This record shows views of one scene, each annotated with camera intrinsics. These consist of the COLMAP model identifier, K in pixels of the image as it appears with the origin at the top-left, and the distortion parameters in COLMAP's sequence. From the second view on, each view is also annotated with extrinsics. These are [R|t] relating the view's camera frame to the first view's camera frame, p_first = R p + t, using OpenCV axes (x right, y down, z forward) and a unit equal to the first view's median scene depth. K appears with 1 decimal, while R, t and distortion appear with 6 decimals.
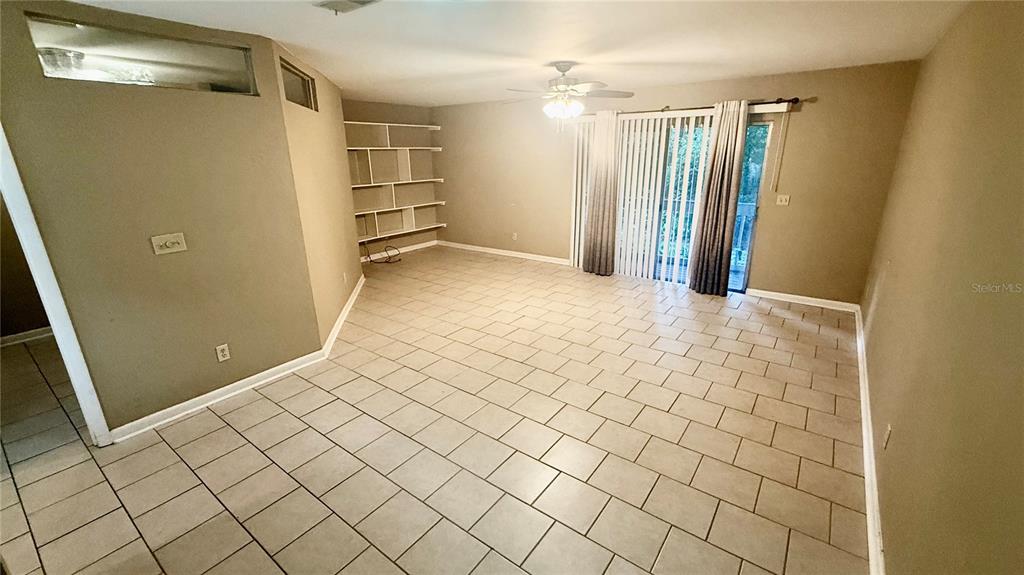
lens RADIAL K [[425.8, 0, 516.3], [0, 425.8, 291.0], [0, 0, 1]] dist [0.002351, 0.000062]
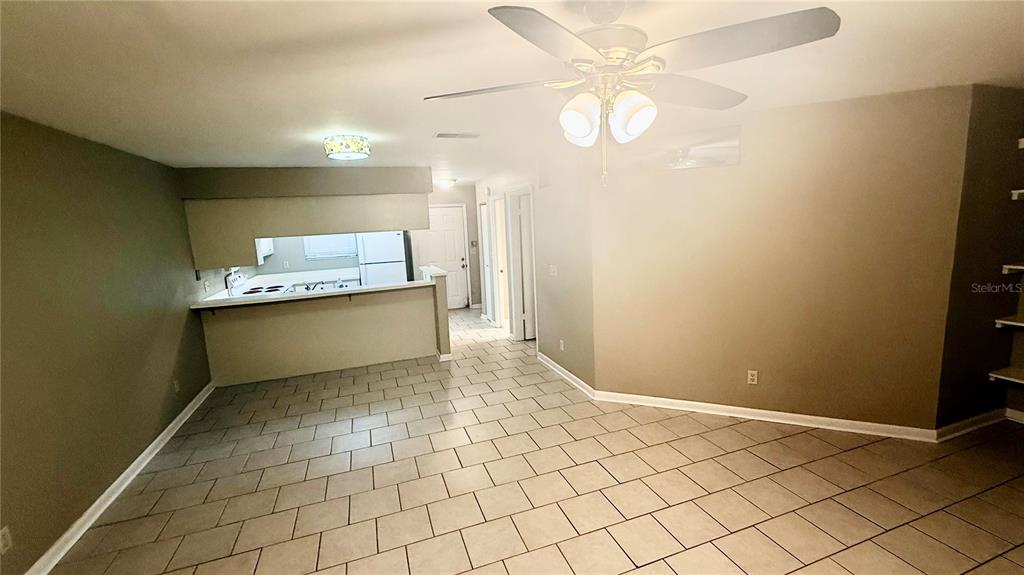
lens RADIAL K [[425.8, 0, 510.7], [0, 425.8, 287.1], [0, 0, 1]] dist [0.002351, 0.000062]
pose [[-0.558629, 0.168513, -0.812119, 0.442068], [-0.205205, 0.920623, 0.332180, -0.366132], [0.803632, 0.352216, -0.479707, 1.053512]]
